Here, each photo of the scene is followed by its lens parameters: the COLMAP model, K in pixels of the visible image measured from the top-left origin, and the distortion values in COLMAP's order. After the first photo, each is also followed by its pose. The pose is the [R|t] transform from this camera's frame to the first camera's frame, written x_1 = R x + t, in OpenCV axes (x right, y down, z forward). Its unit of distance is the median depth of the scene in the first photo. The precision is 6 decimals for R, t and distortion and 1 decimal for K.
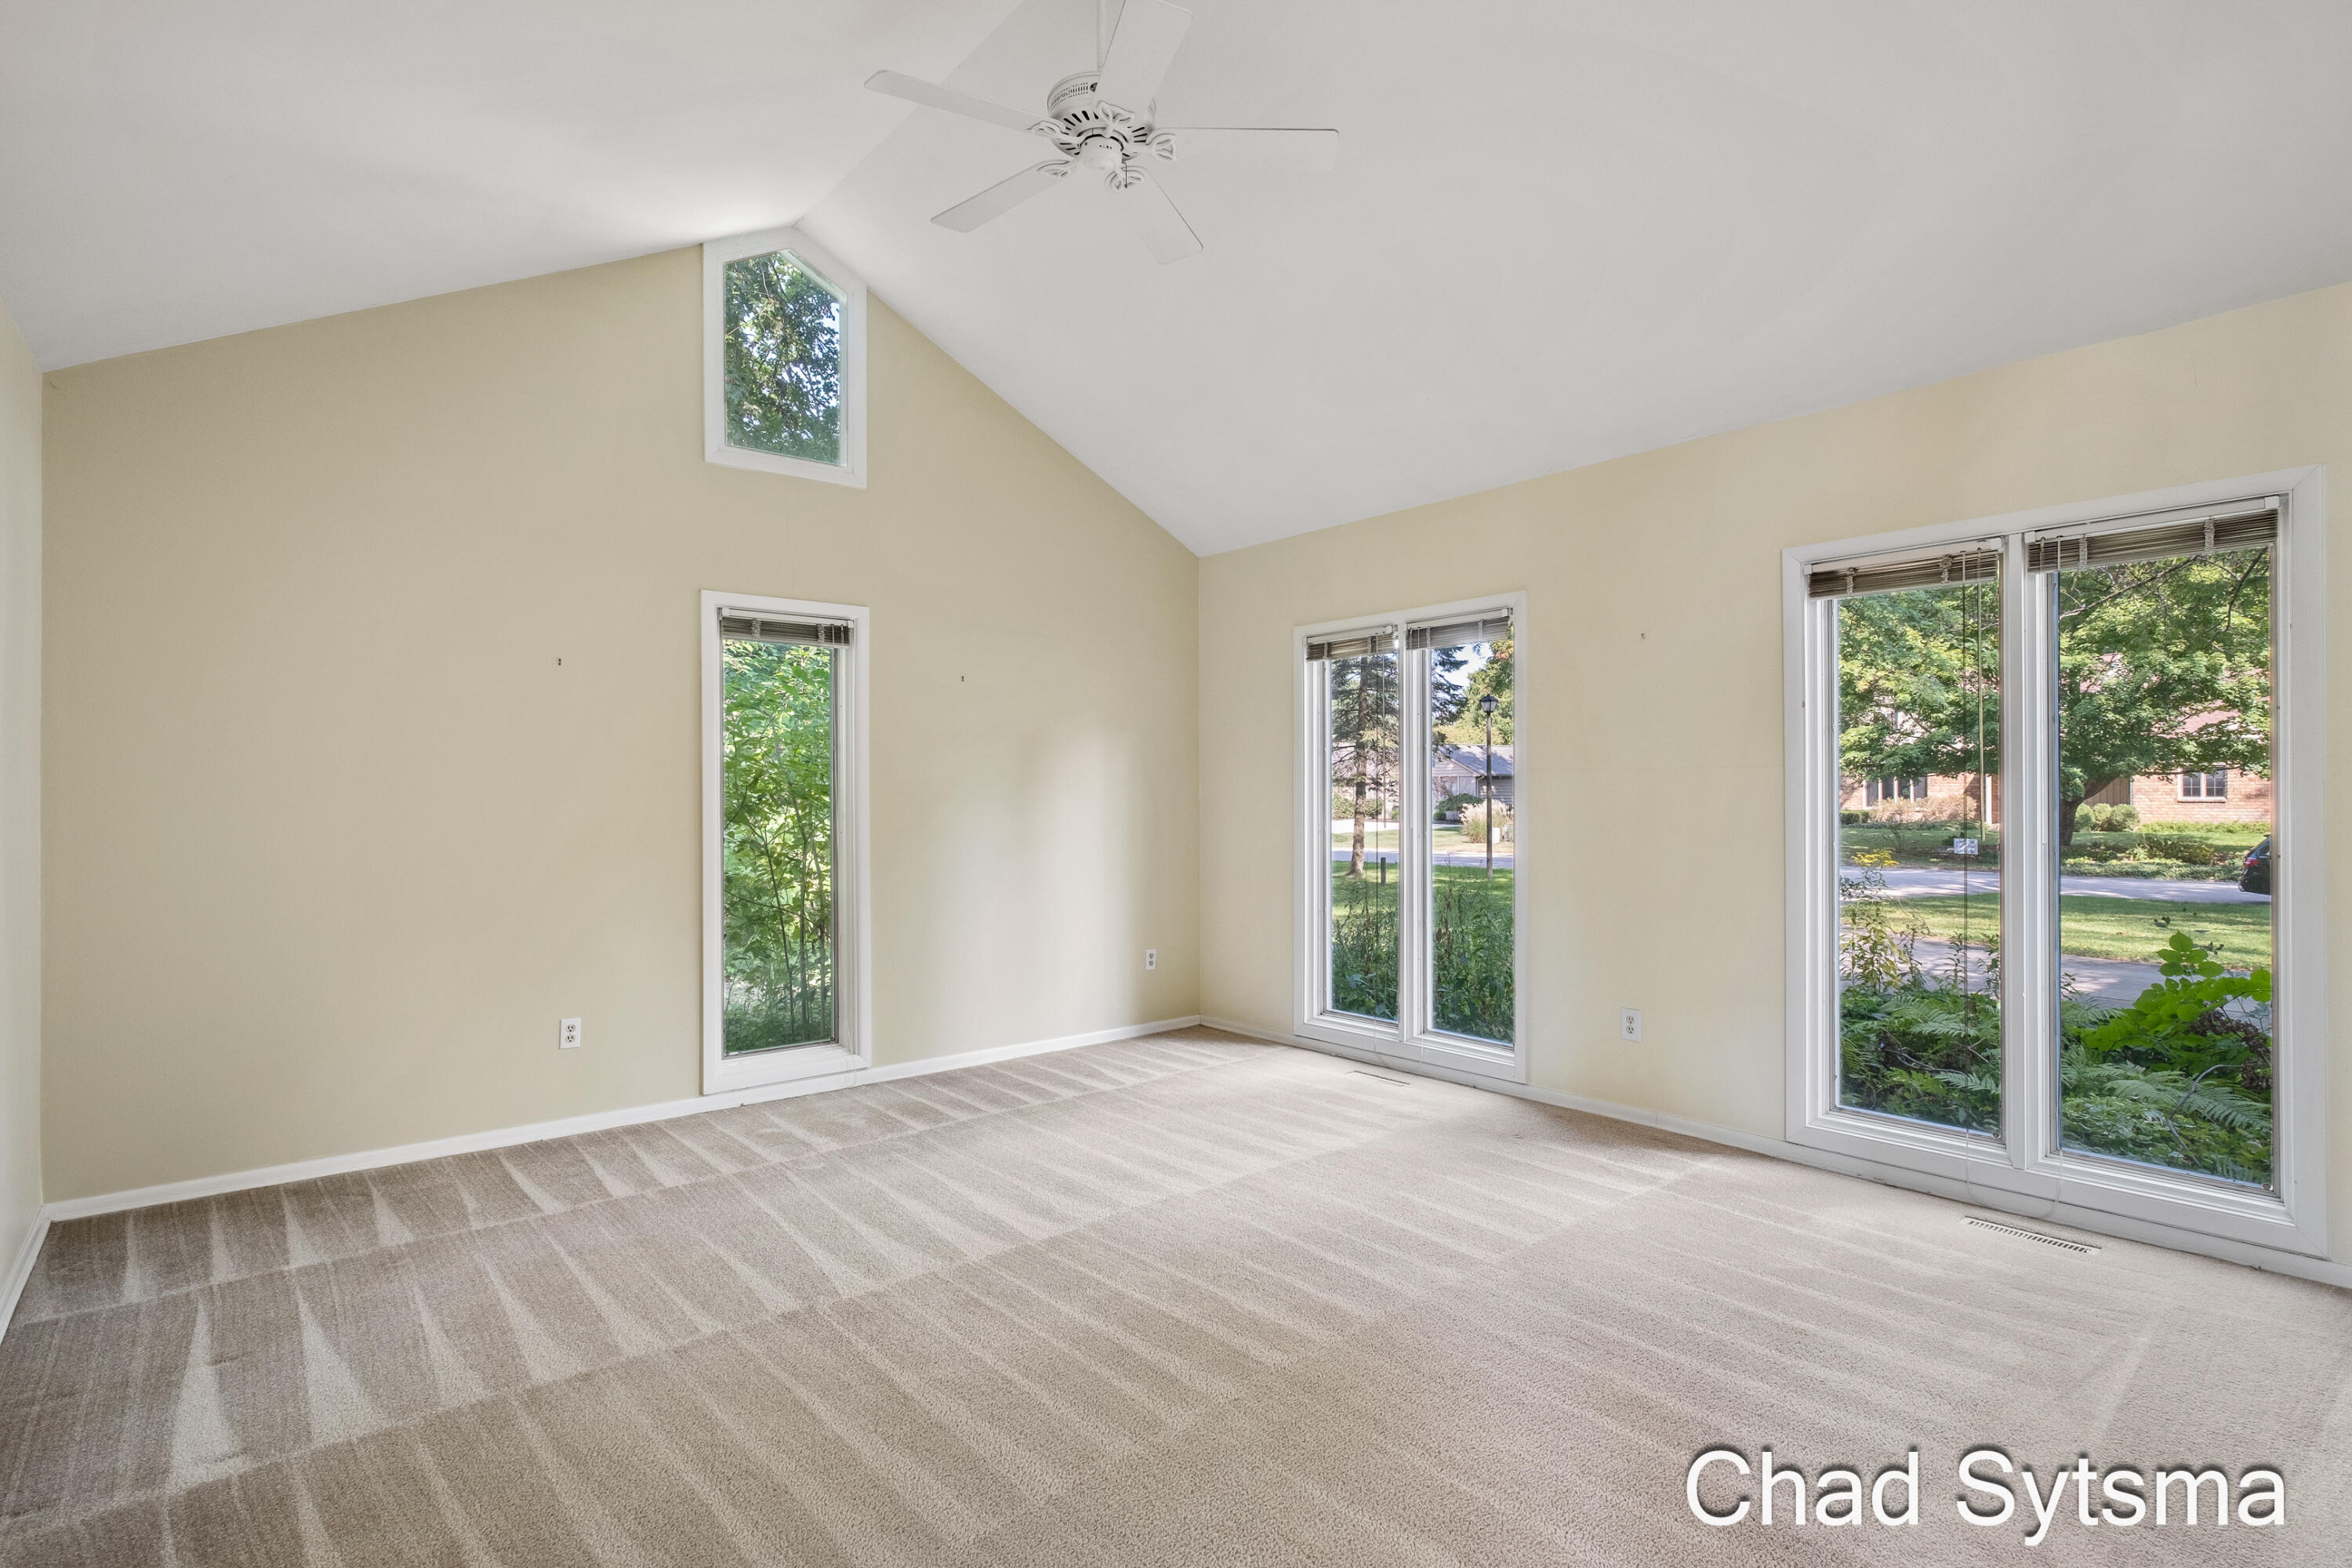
lens RADIAL K [[1182.8, 0, 1200.0], [0, 1182.8, 792.7], [0, 0, 1]] dist [-0.004548, -0.000510]
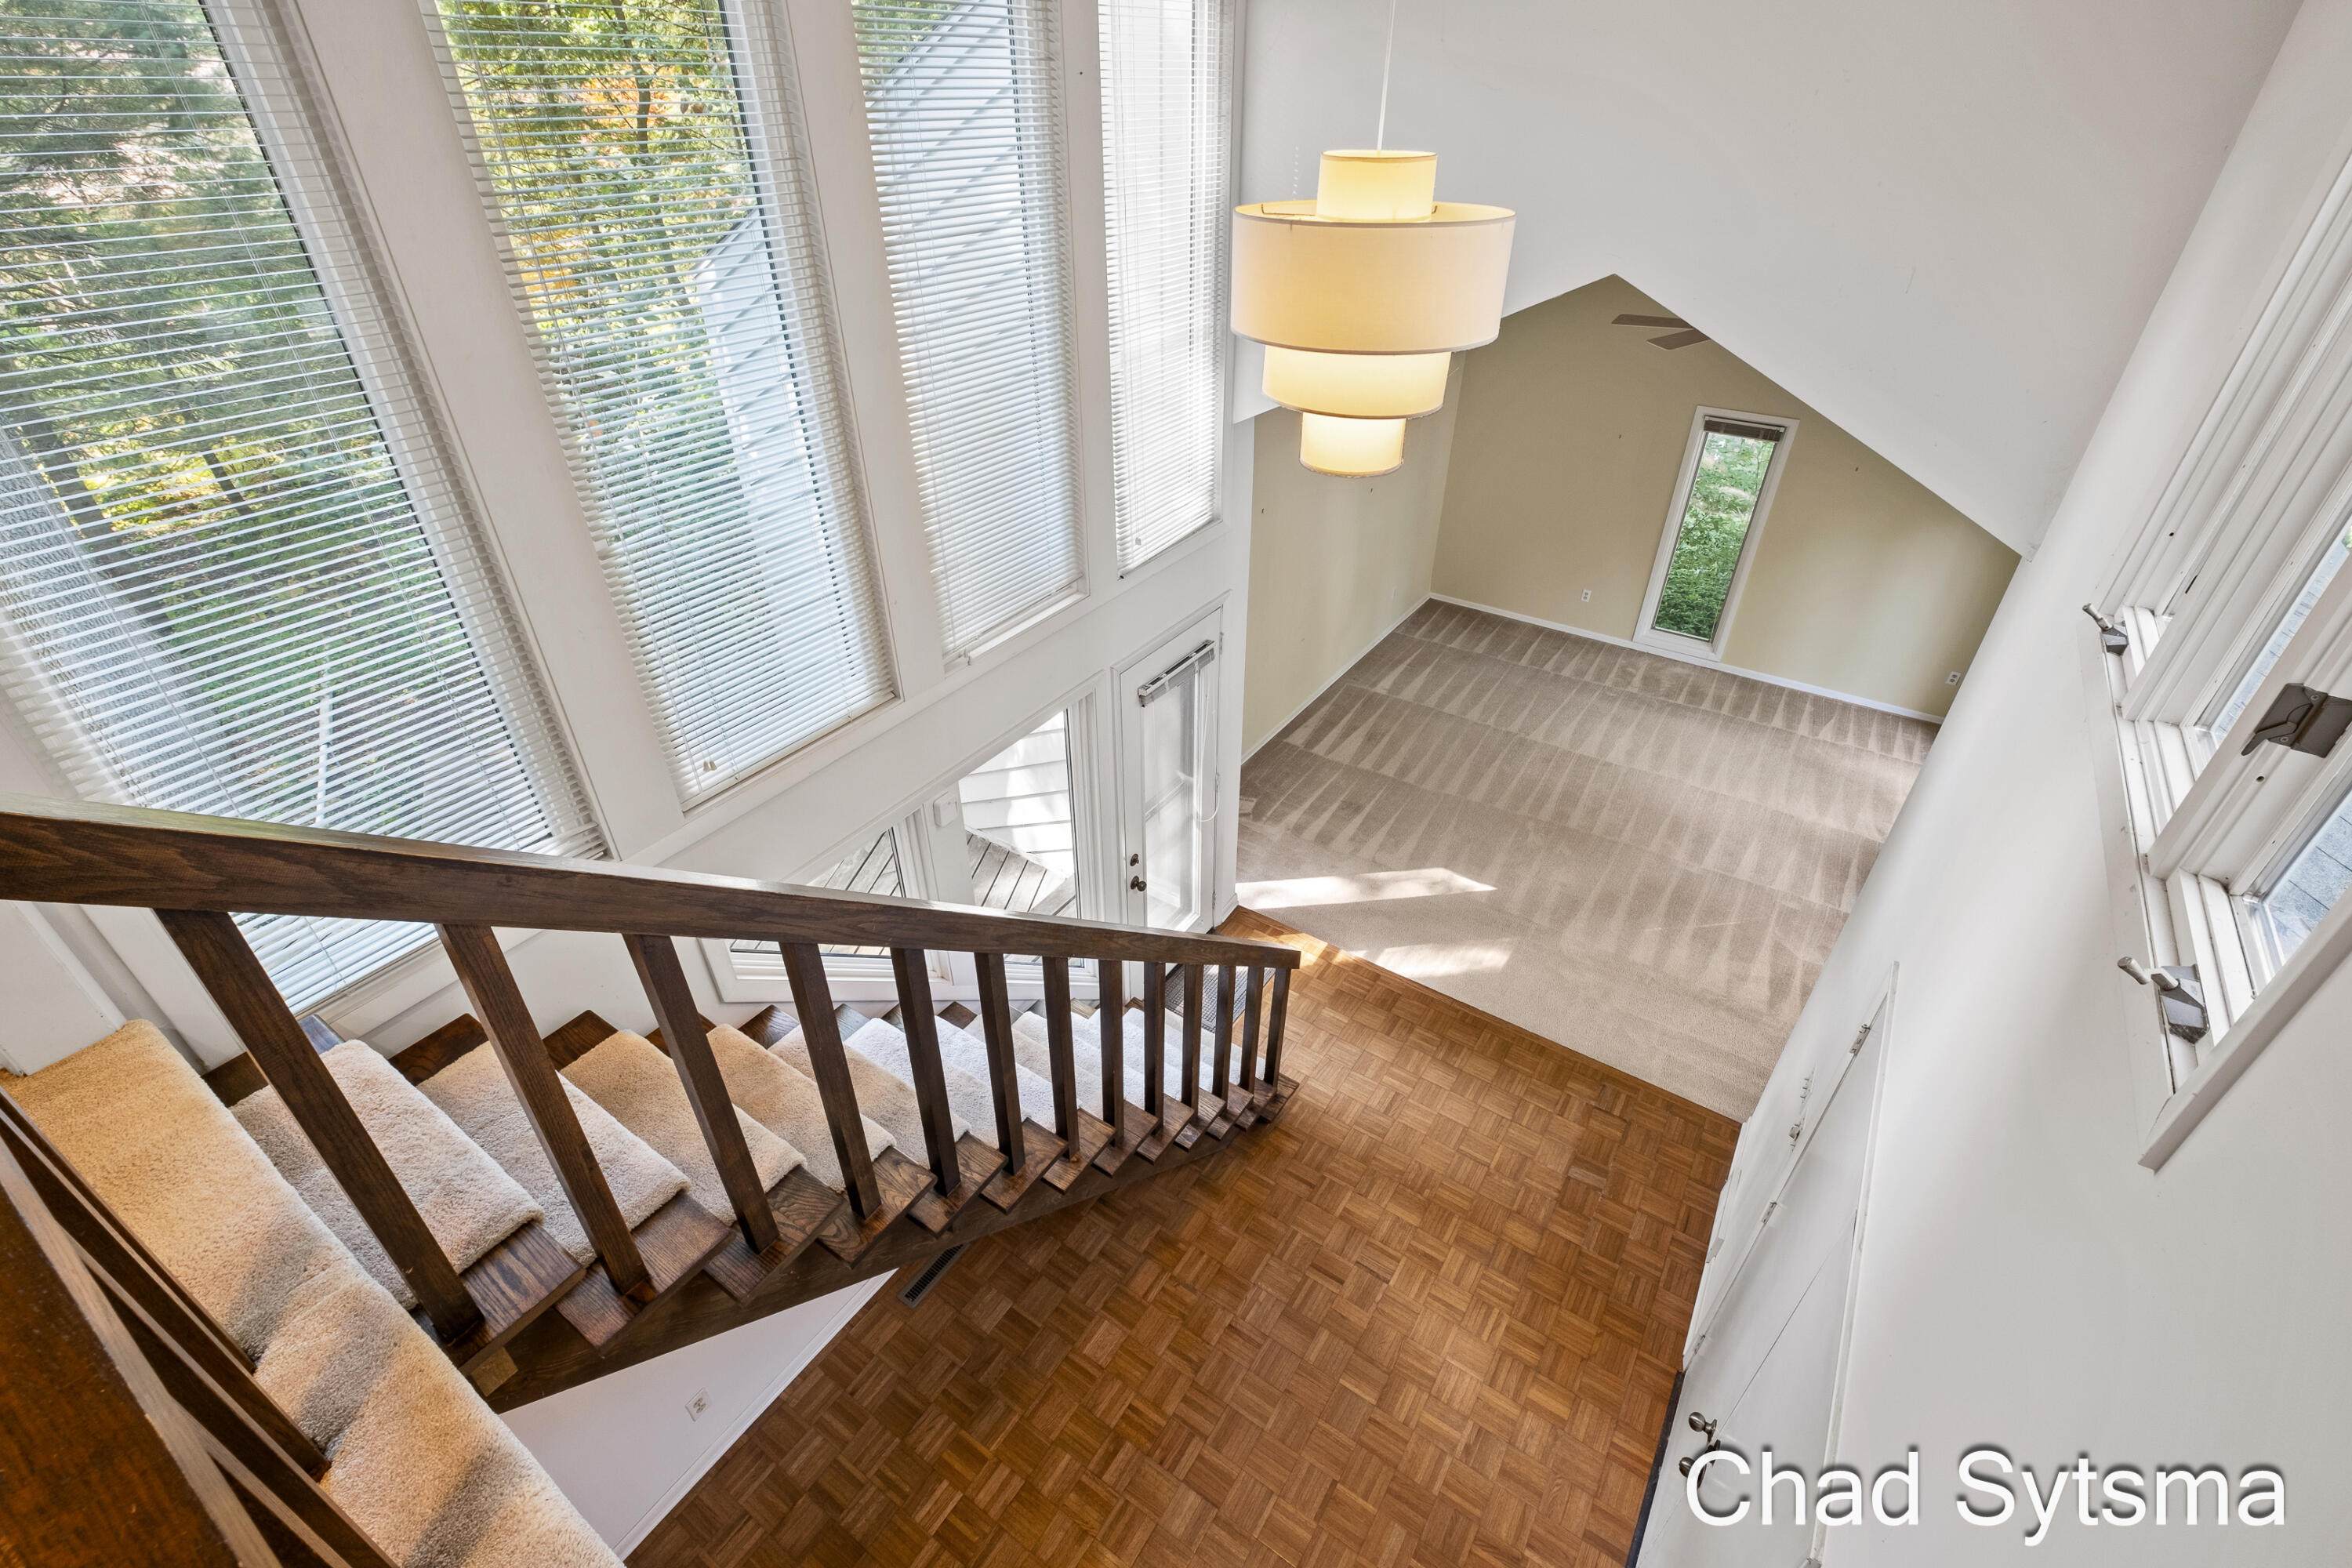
lens RADIAL K [[1043.2, 0, 1184.2], [0, 1043.2, 790.7], [0, 0, 1]] dist [-0.003317, -0.000254]
pose [[0.284727, 0.549531, -0.785459, 1.206040], [-0.012175, 0.821381, 0.570250, -0.723644], [0.958531, -0.152802, 0.240560, -0.366248]]
